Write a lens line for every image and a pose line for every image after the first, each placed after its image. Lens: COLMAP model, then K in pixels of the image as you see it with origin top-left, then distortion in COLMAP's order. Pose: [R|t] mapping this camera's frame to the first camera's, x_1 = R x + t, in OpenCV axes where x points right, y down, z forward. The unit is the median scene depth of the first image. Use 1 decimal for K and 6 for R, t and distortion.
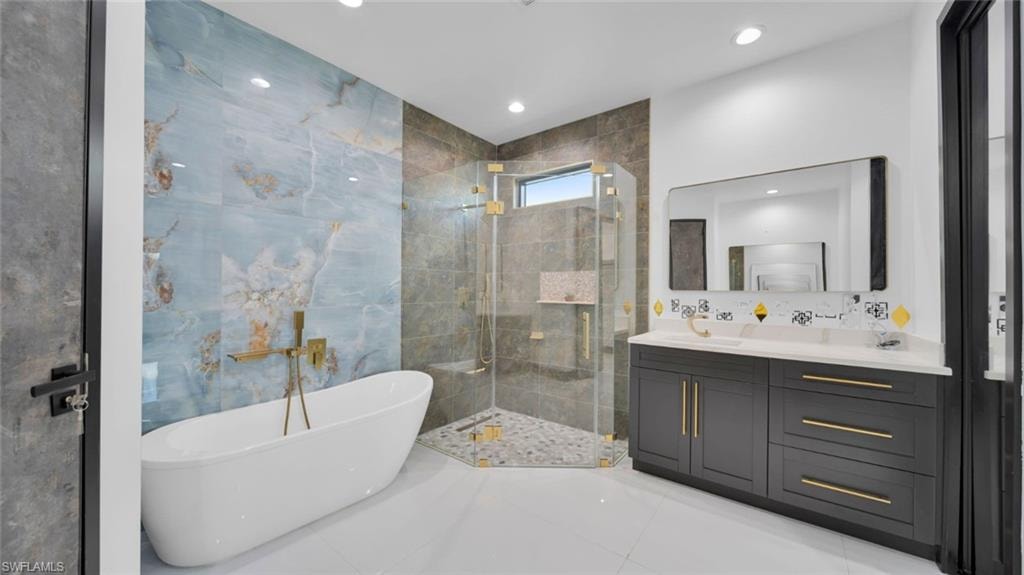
lens RADIAL K [[361.0, 0, 512.6], [0, 361.0, 289.2], [0, 0, 1]] dist [-0.000246, -0.000078]
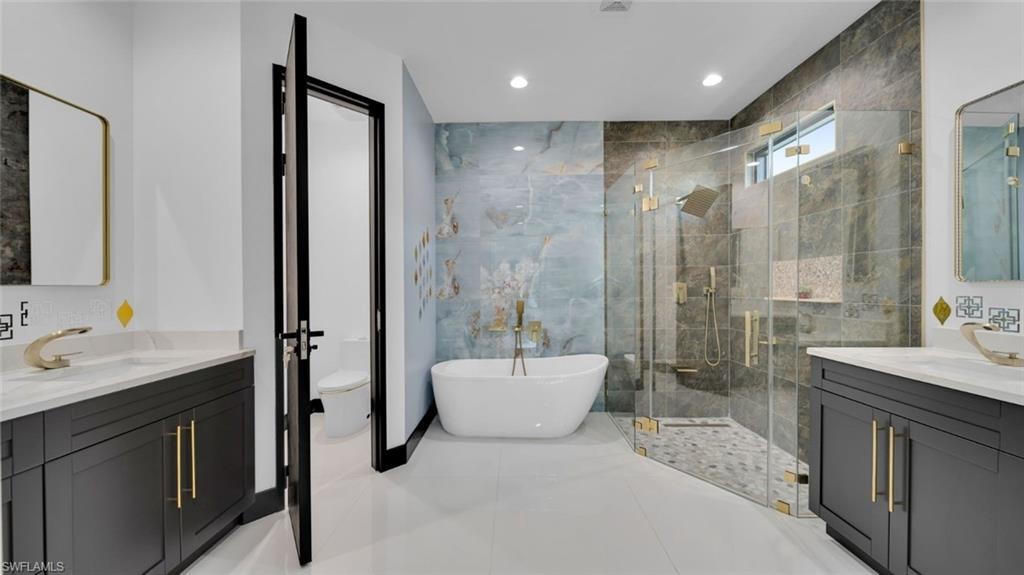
lens RADIAL K [[361.0, 0, 512.6], [0, 361.0, 289.2], [0, 0, 1]] dist [-0.000246, -0.000078]
pose [[0.605115, -0.004532, -0.796125, 0.447405], [0.010728, 0.999939, 0.002462, 0.006674], [0.796066, -0.010030, 0.605127, 0.066697]]
